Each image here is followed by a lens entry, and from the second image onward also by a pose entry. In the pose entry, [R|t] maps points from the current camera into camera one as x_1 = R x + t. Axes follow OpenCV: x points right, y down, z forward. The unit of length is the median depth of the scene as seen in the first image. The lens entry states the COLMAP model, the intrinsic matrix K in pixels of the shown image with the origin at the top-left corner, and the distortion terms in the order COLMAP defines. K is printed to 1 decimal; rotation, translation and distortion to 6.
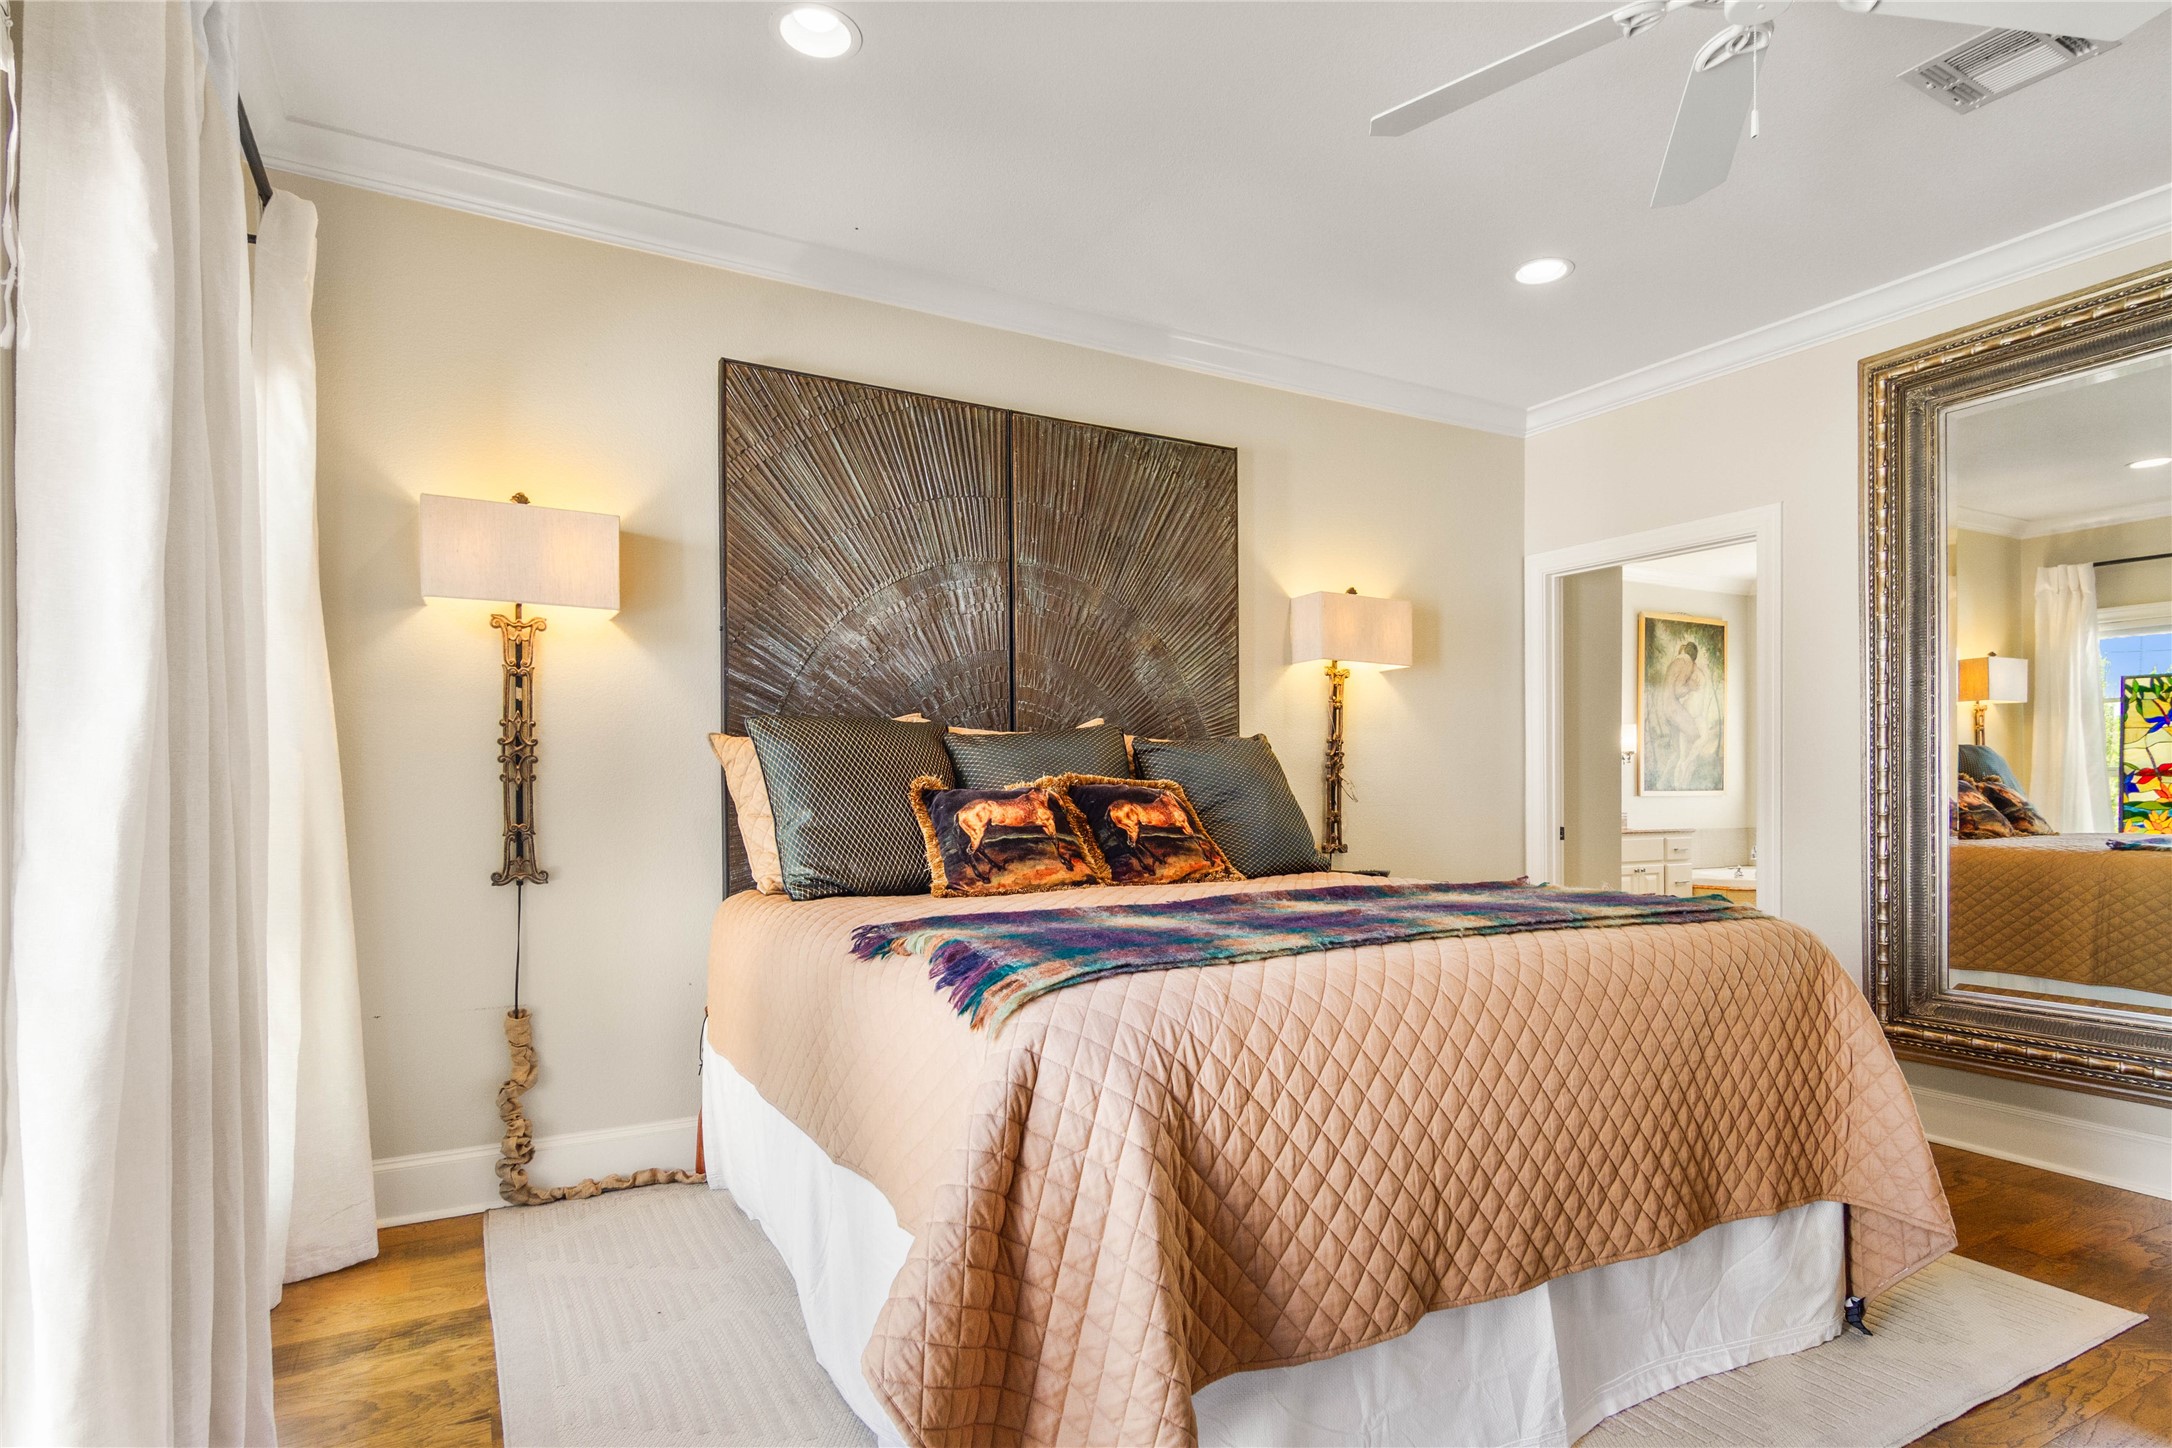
lens RADIAL K [[1131.3, 0, 1098.2], [0, 1131.3, 785.5], [0, 0, 1]] dist [-0.001926, 0.004945]
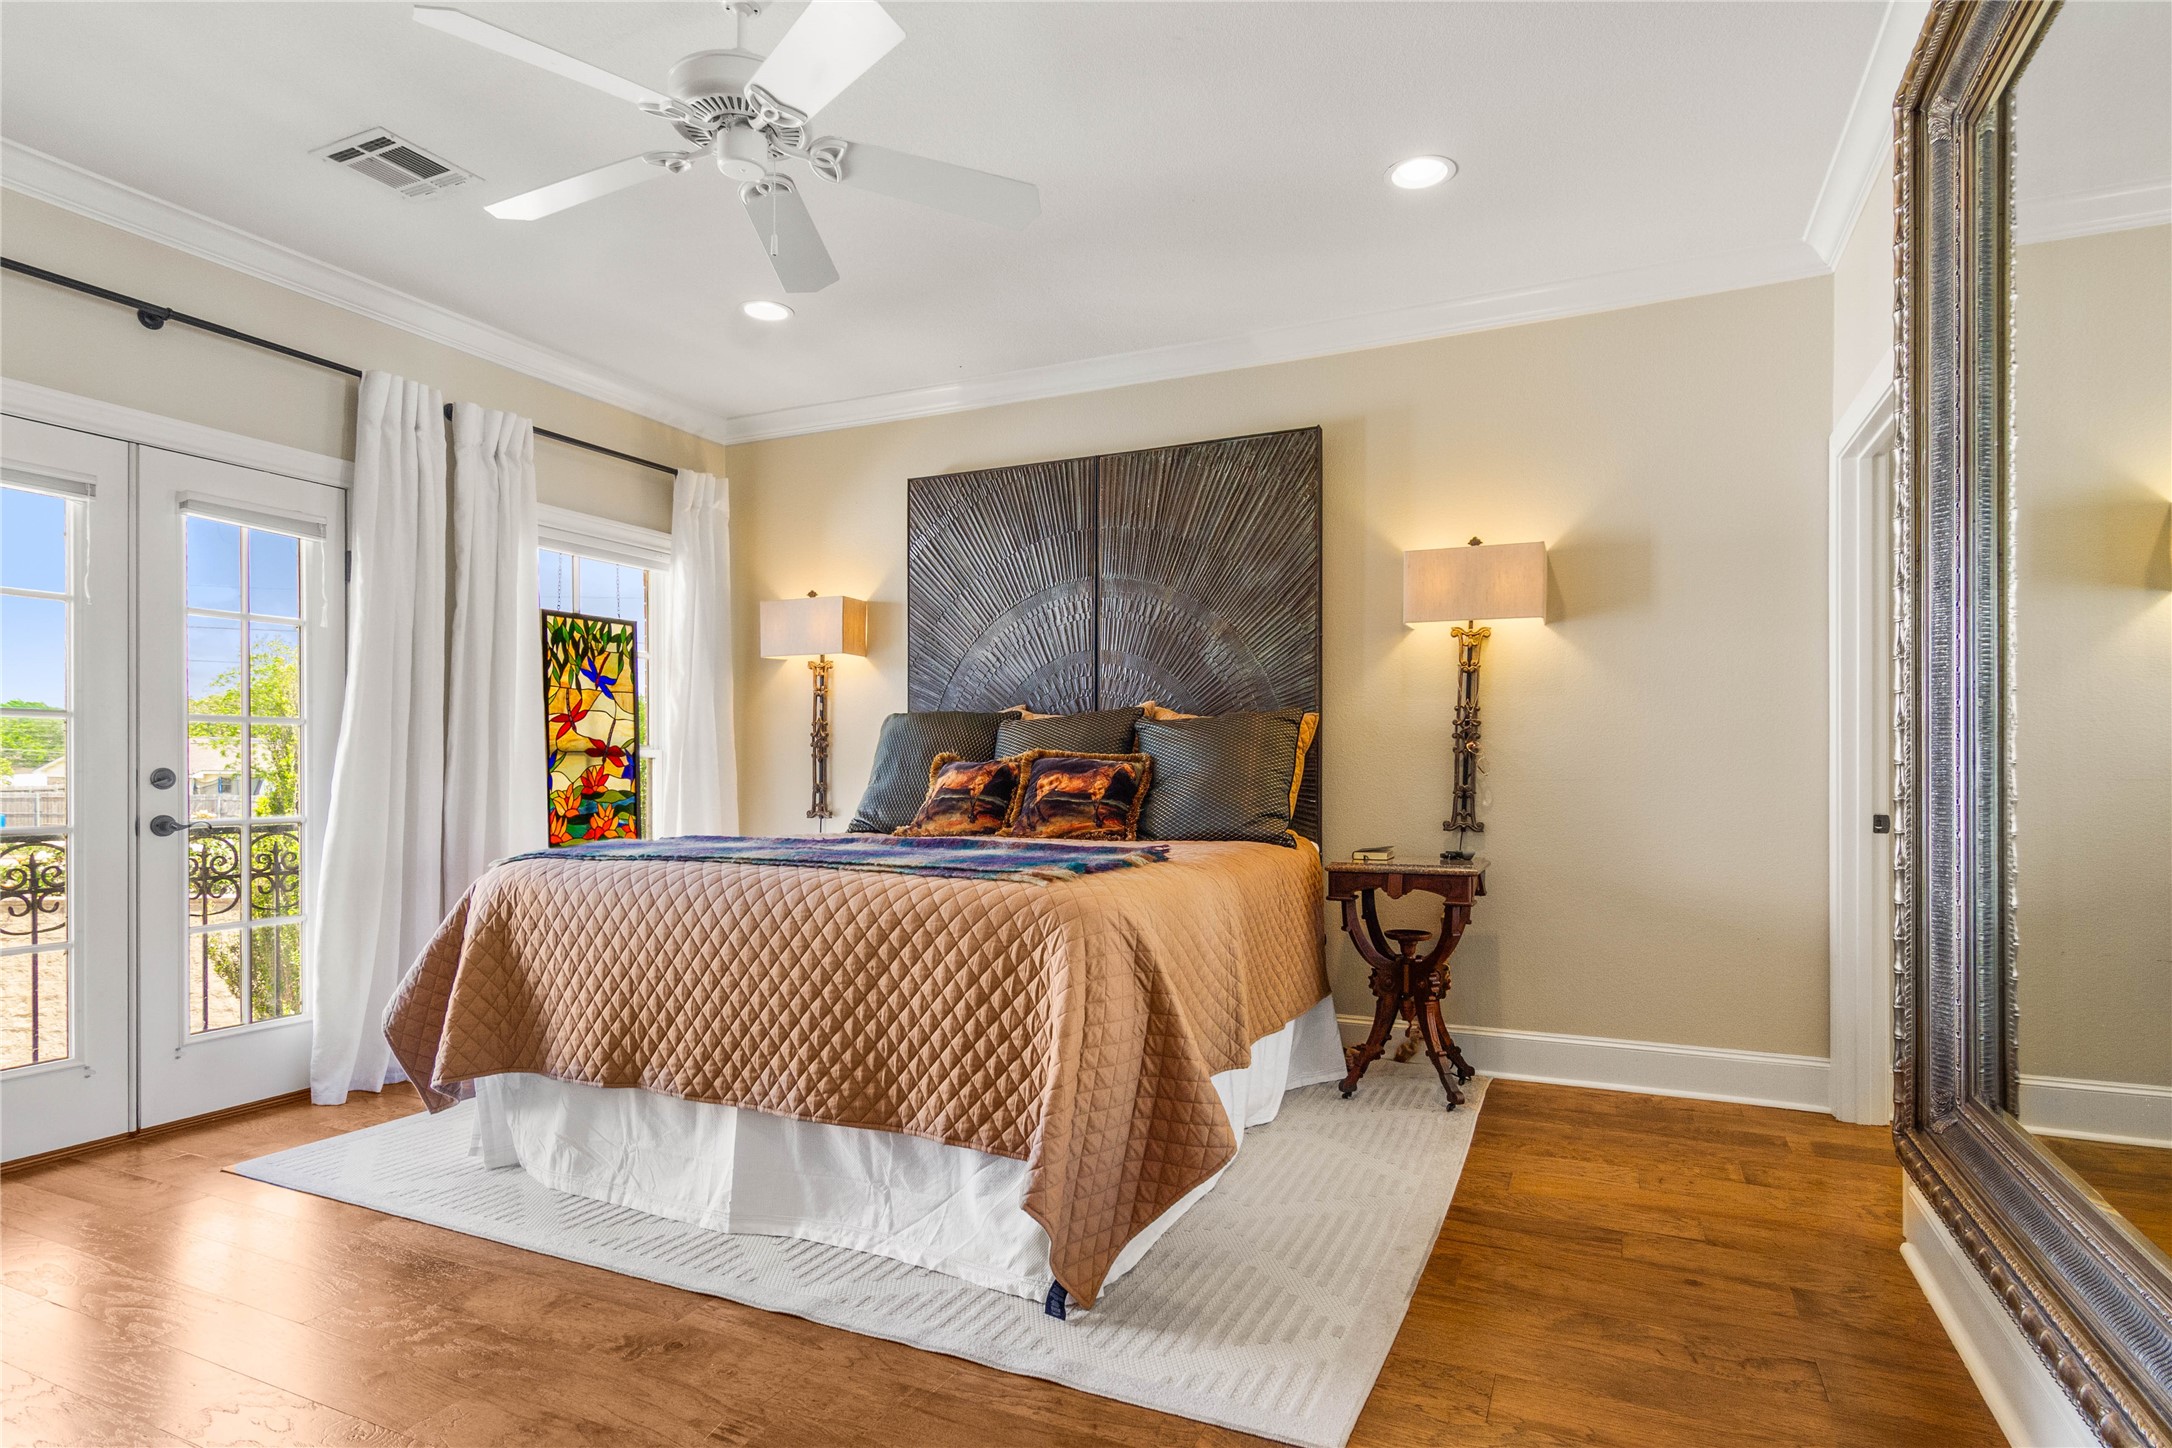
lens RADIAL K [[1131.3, 0, 1086.7], [0, 1131.3, 748.5], [0, 0, 1]] dist [-0.001926, 0.004945]
pose [[0.585230, -0.001762, -0.810865, 0.927292], [0.006412, 0.999976, 0.002455, -0.012732], [0.810842, -0.006636, 0.585228, 0.260468]]
